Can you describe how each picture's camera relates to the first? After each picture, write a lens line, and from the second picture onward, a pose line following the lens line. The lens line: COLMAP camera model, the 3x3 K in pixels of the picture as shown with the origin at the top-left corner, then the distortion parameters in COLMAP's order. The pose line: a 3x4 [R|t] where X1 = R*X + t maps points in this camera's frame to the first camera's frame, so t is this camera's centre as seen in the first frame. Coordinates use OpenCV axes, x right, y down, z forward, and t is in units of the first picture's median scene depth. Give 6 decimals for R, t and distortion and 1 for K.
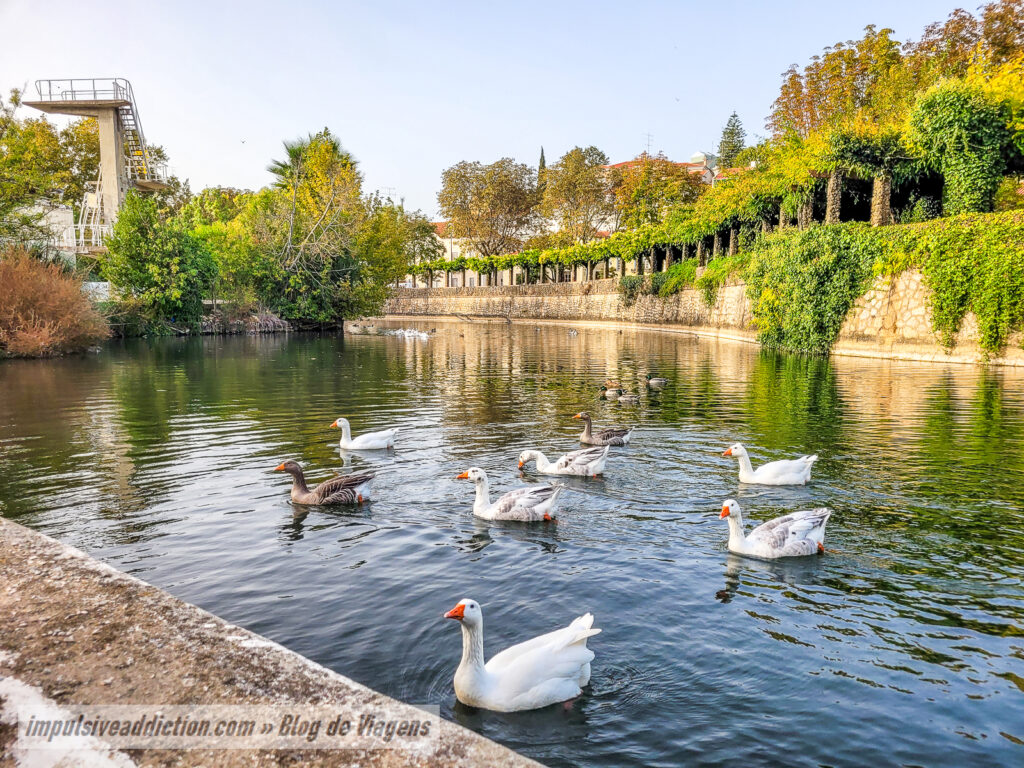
lens RADIAL K [[778.1, 0, 513.2], [0, 778.1, 387.8], [0, 0, 1]] dist [0.048892, -0.039746]
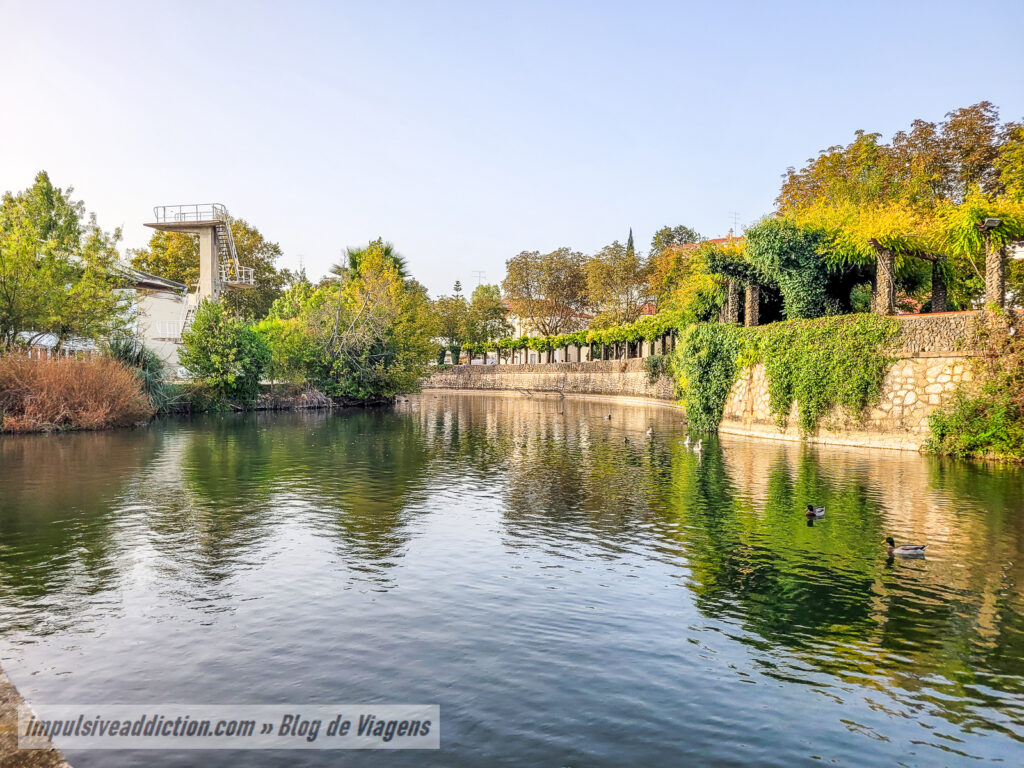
lens RADIAL K [[778.1, 0, 513.1], [0, 778.1, 381.1], [0, 0, 1]] dist [0.048892, -0.039746]
pose [[0.988579, -0.000440, -0.150703, 0.153659], [-0.014439, 0.995119, -0.097621, 0.000668], [0.150011, 0.098683, 0.983747, -0.122854]]
